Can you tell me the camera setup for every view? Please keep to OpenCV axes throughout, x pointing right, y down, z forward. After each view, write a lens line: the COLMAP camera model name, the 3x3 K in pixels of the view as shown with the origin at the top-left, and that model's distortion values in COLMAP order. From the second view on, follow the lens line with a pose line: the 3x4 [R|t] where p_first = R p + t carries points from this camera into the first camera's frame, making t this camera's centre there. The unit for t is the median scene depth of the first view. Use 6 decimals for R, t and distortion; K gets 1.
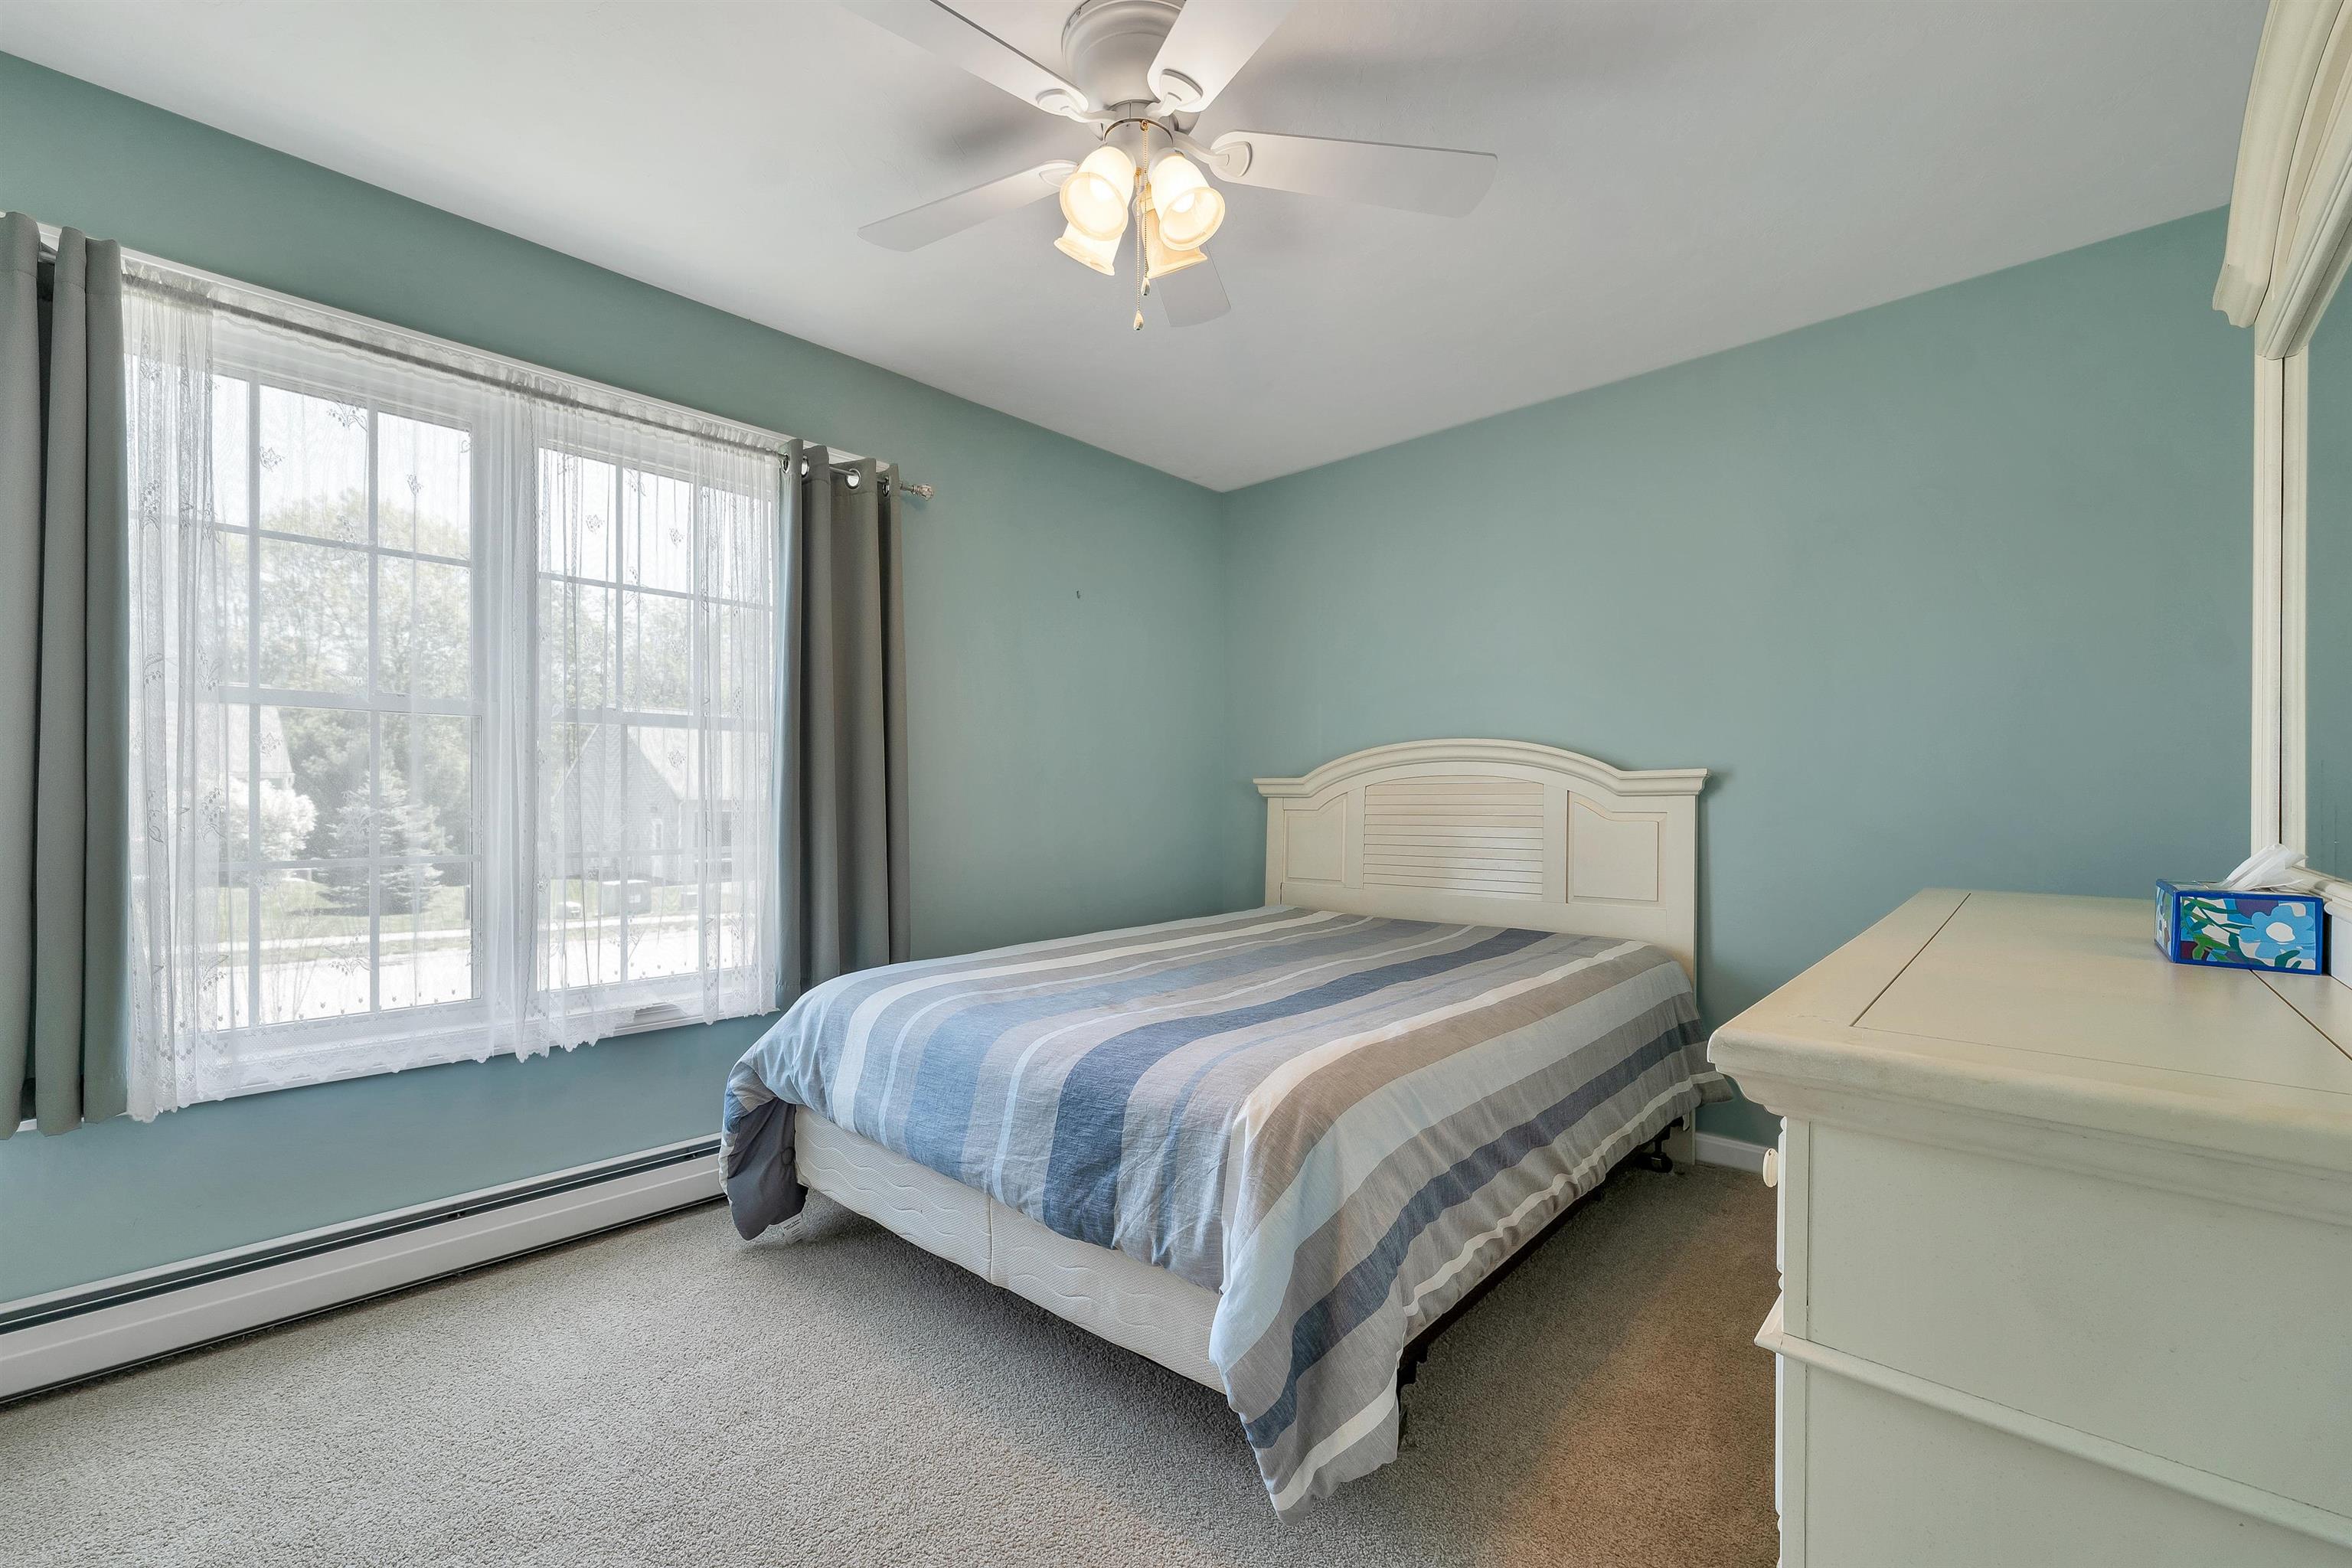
lens RADIAL K [[955.9, 0, 1146.9], [0, 955.9, 801.0], [0, 0, 1]] dist [0.000287, 0.000041]
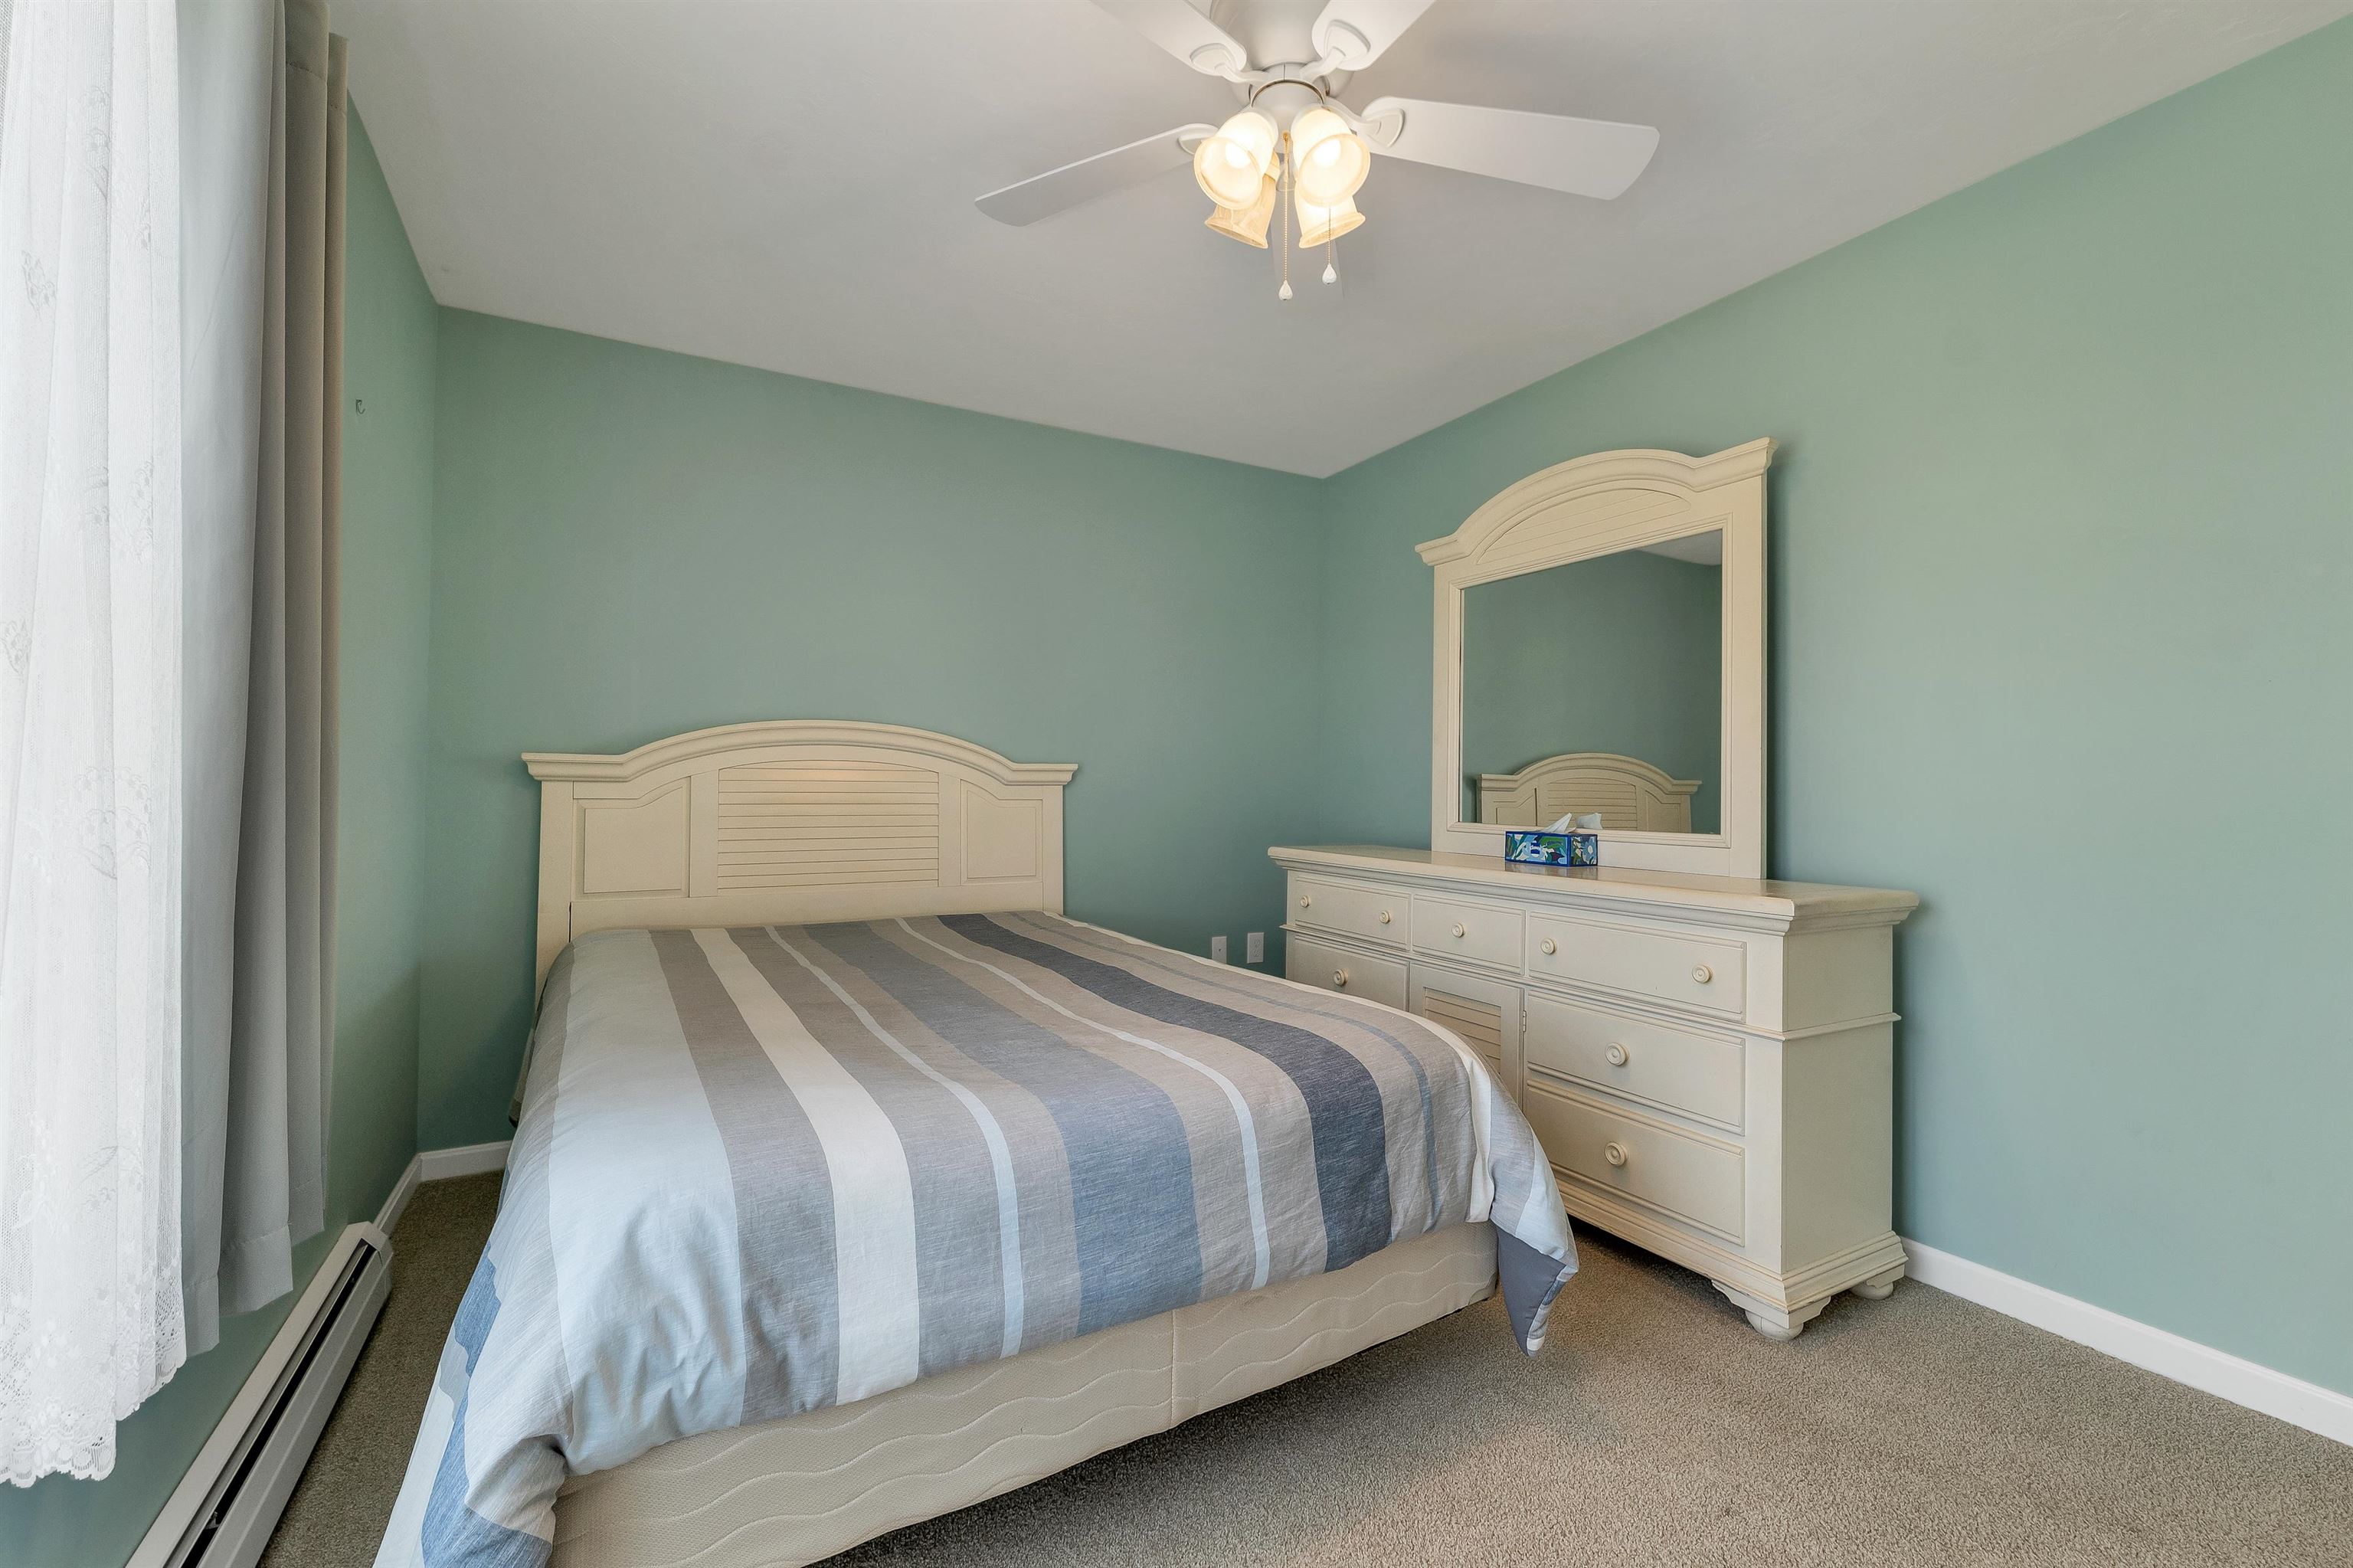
lens RADIAL K [[993.1, 0, 1180.9], [0, 993.1, 807.8], [0, 0, 1]] dist [0.000567, 0.000295]
pose [[0.299078, -0.011301, 0.954162, -0.946945], [-0.006702, 0.999880, 0.013943, 0.005717], [-0.954205, -0.010564, 0.298967, 0.802568]]
